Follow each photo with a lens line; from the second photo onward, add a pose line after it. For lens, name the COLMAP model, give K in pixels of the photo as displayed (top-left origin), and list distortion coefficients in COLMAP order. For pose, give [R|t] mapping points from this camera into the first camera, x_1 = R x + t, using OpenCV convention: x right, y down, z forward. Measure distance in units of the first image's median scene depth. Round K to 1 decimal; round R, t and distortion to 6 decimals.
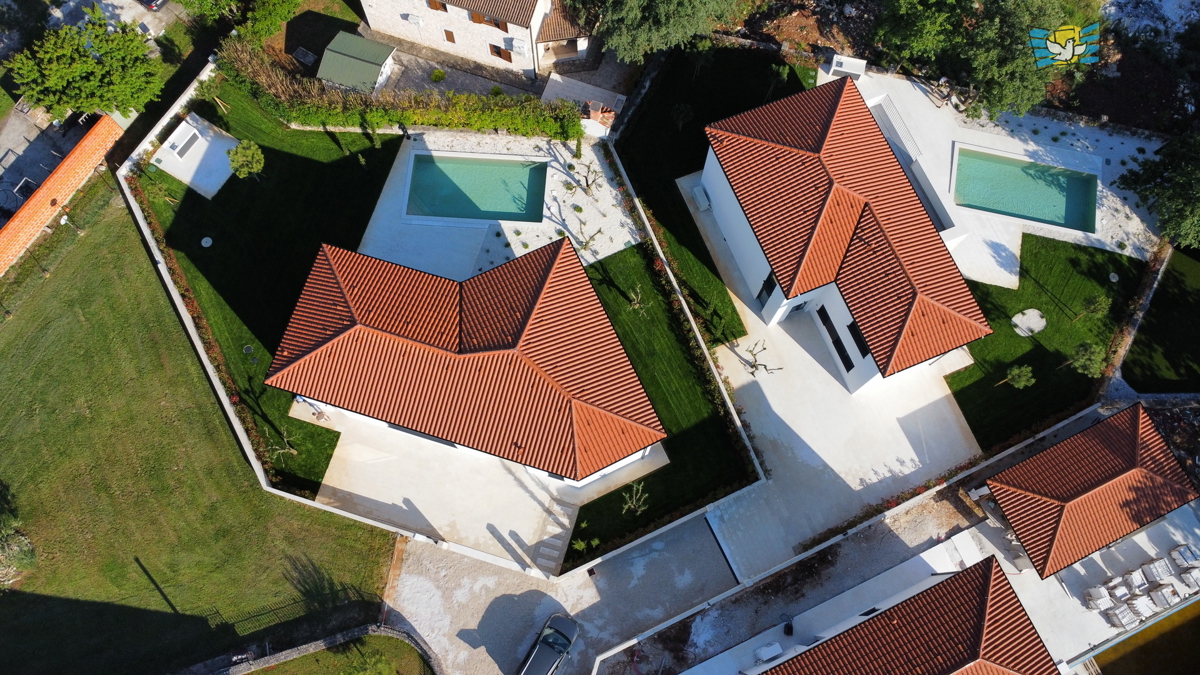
lens RADIAL K [[870.8, 0, 598.1], [0, 870.8, 336.3], [0, 0, 1]] dist [-0.028368, -0.015724]
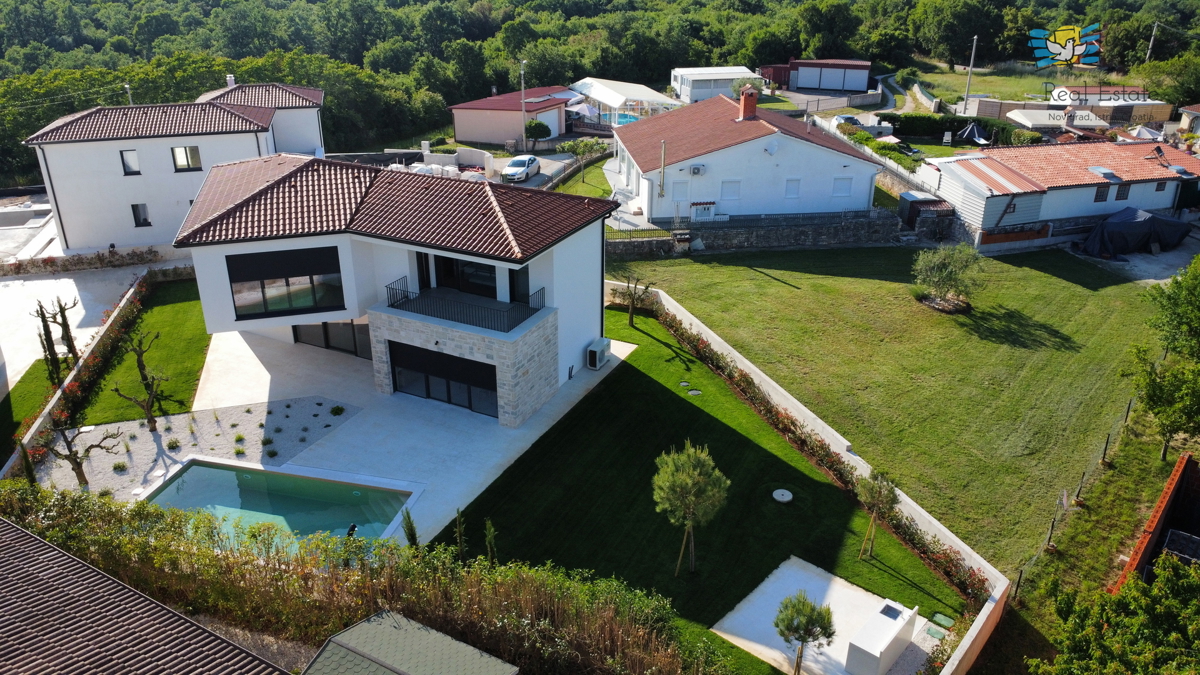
lens RADIAL K [[870.8, 0, 598.1], [0, 870.8, 336.3], [0, 0, 1]] dist [-0.028368, -0.015724]
pose [[-0.986283, -0.081247, 0.143685, -0.437937], [0.153025, -0.123694, 0.980451, -0.692078], [-0.061886, 0.988989, 0.134430, 0.896039]]
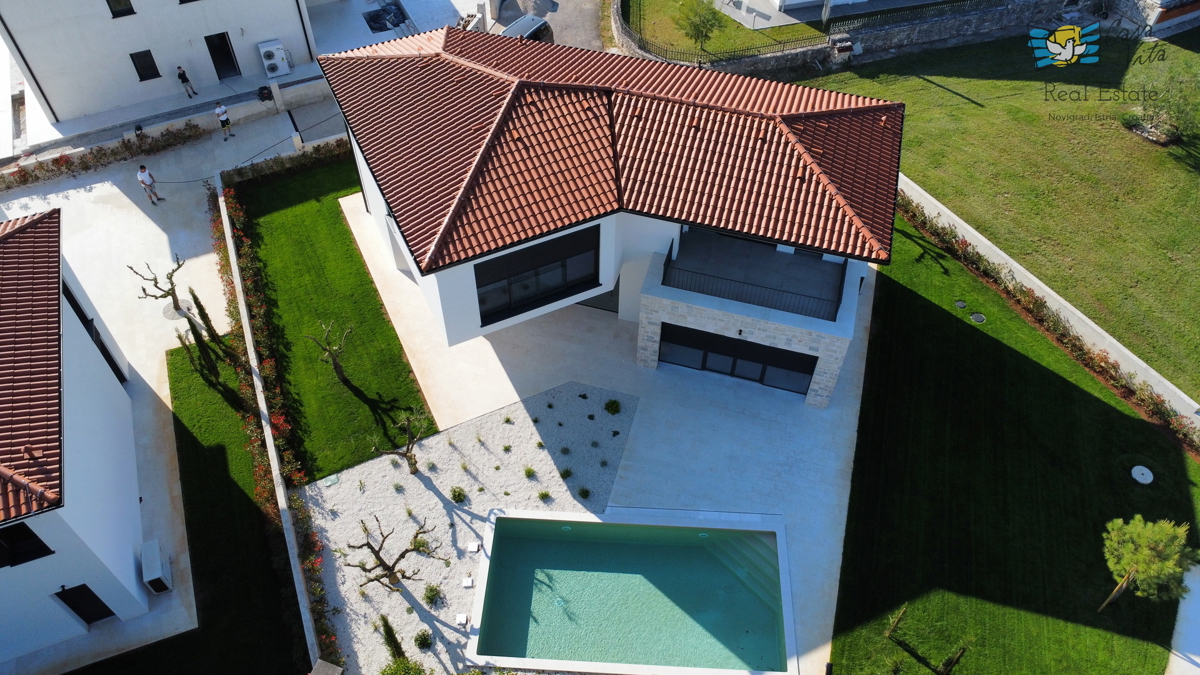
lens RADIAL K [[870.8, 0, 598.1], [0, 870.8, 336.3], [0, 0, 1]] dist [-0.028368, -0.015724]
pose [[-0.999756, -0.005478, -0.021392, -0.119937], [-0.015234, -0.530186, 0.847744, -0.535181], [-0.015986, 0.847864, 0.529973, 0.706686]]
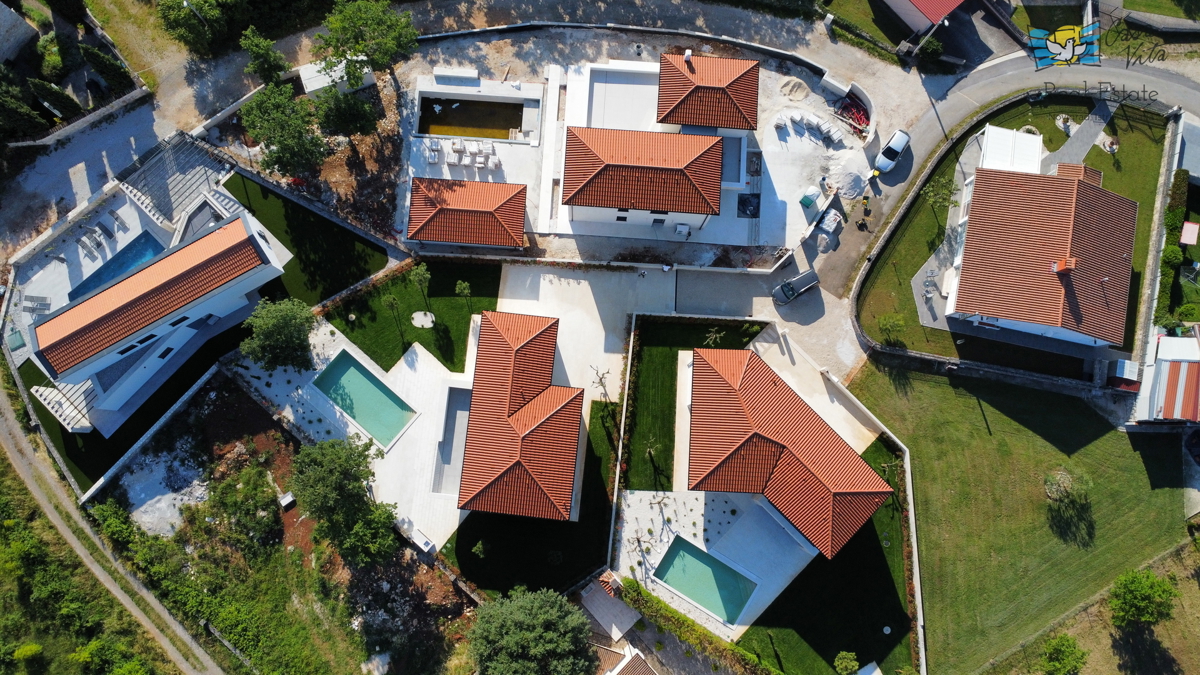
lens RADIAL K [[870.8, 0, 598.1], [0, 870.8, 336.3], [0, 0, 1]] dist [-0.028368, -0.015724]
pose [[-0.880802, -0.472377, 0.032371, 0.174539], [0.442328, -0.796526, 0.412180, -0.568561], [-0.168920, 0.377367, 0.910527, -0.462091]]
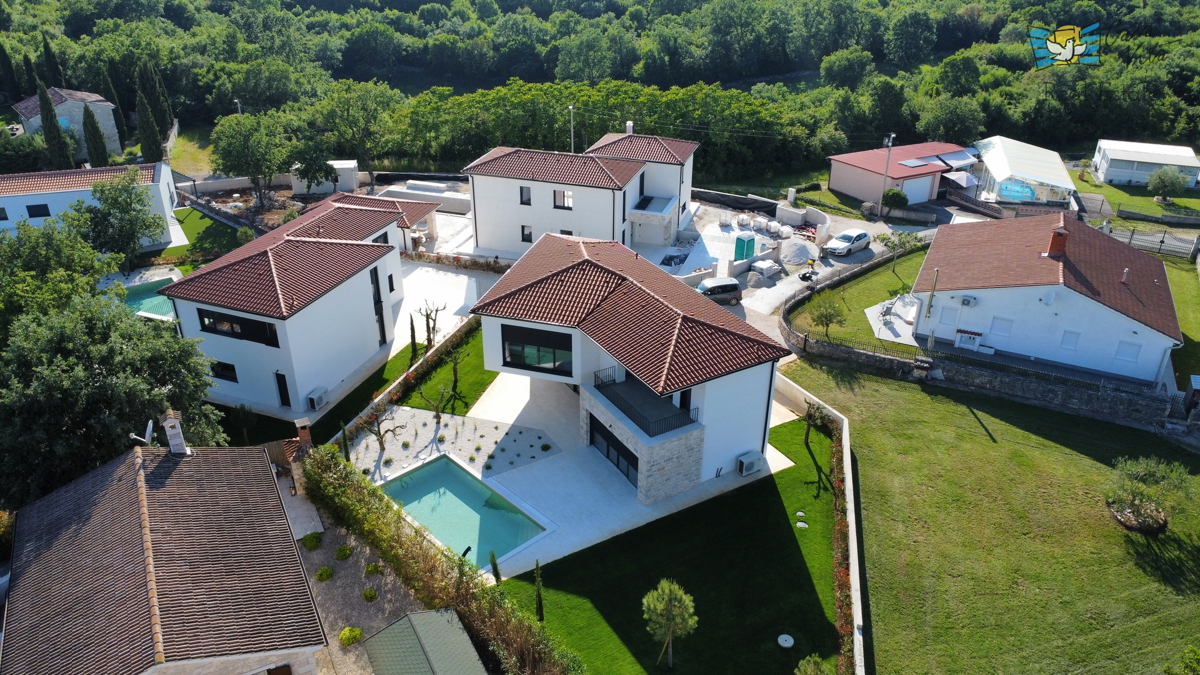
lens RADIAL K [[870.8, 0, 598.1], [0, 870.8, 336.3], [0, 0, 1]] dist [-0.028368, -0.015724]
pose [[-0.735091, -0.332835, 0.590645, -0.711550], [0.644047, -0.070703, 0.761711, -0.747979], [-0.211764, 0.940331, 0.266334, 0.674927]]
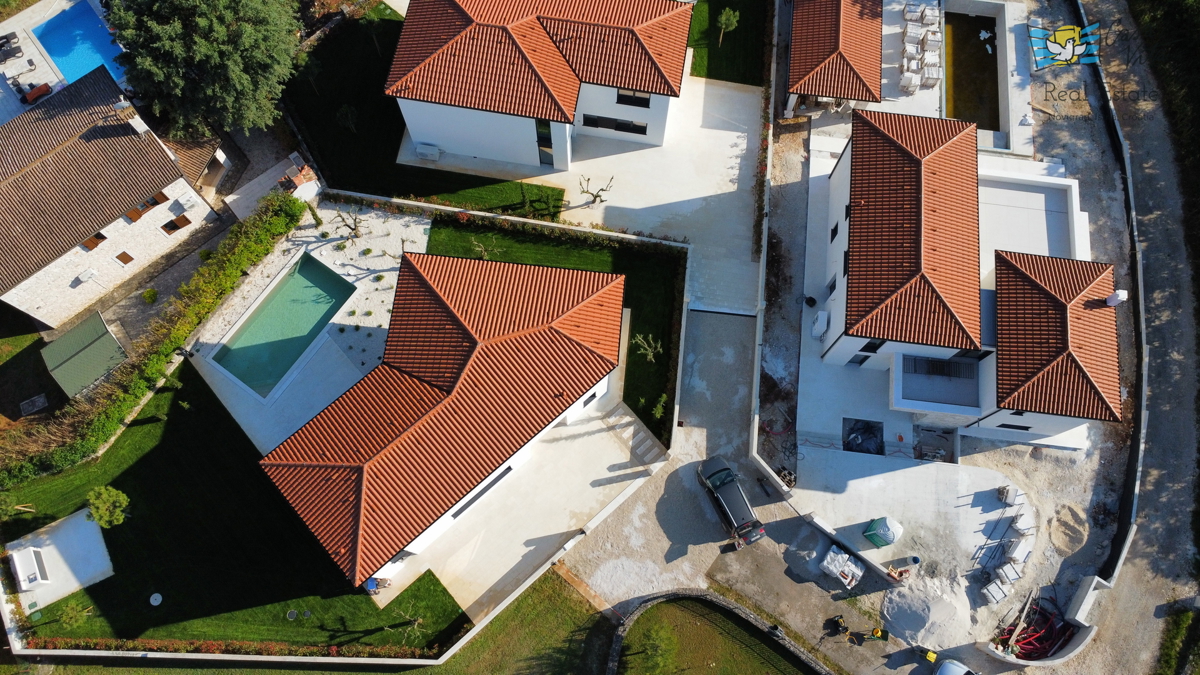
lens RADIAL K [[870.8, 0, 598.1], [0, 870.8, 336.3], [0, 0, 1]] dist [-0.028368, -0.015724]
pose [[0.523193, -0.813361, 0.254388, -0.234359], [0.813554, 0.565574, 0.135111, -0.011955], [-0.253770, 0.136270, 0.957618, -0.001508]]
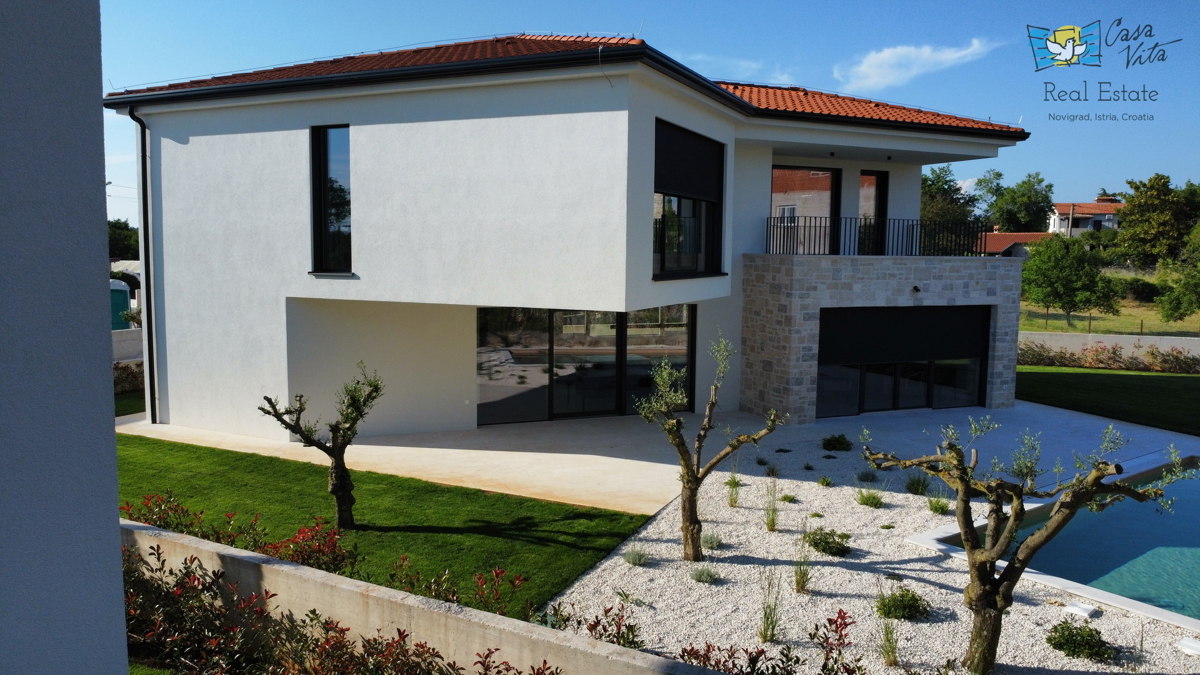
lens RADIAL K [[870.8, 0, 598.1], [0, 870.8, 336.3], [0, 0, 1]] dist [-0.028368, -0.015724]
pose [[-0.771776, 0.046019, -0.634227, 0.139749], [-0.613106, 0.210763, 0.761367, -0.270749], [0.168709, 0.976453, -0.134448, 1.046815]]
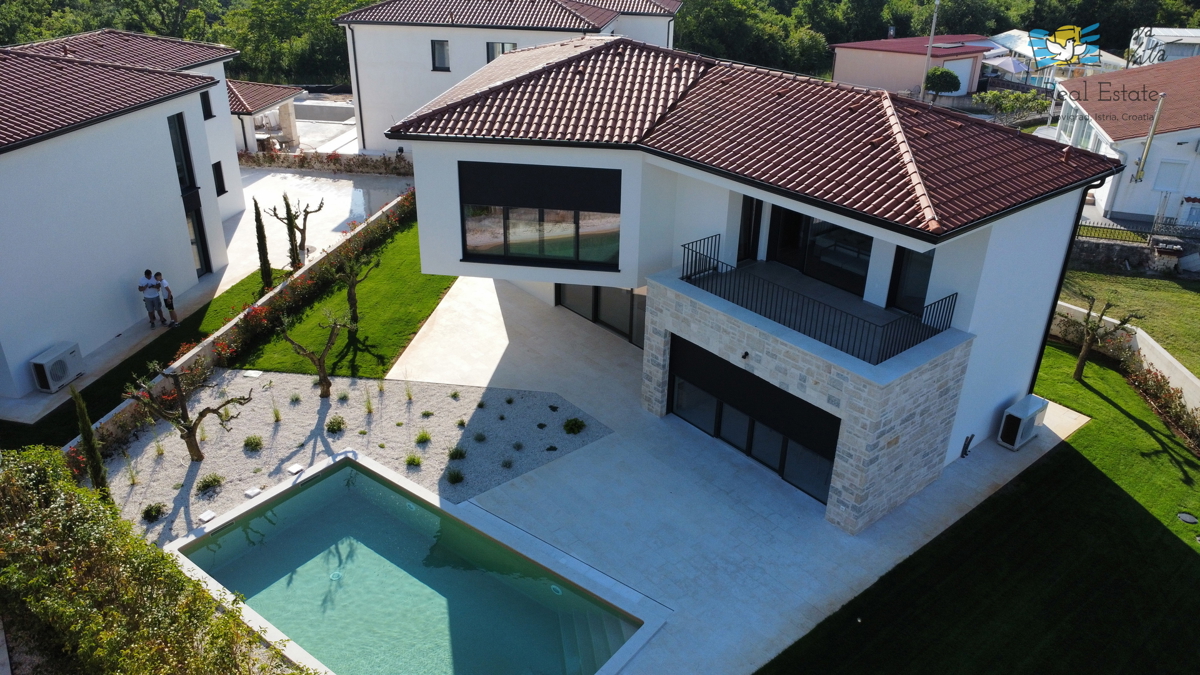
lens RADIAL K [[870.8, 0, 598.1], [0, 870.8, 336.3], [0, 0, 1]] dist [-0.028368, -0.015724]
pose [[-0.833050, -0.269819, 0.482934, -0.351465], [0.520391, -0.086061, 0.849580, -0.423148], [-0.187671, 0.959057, 0.212105, 0.920196]]
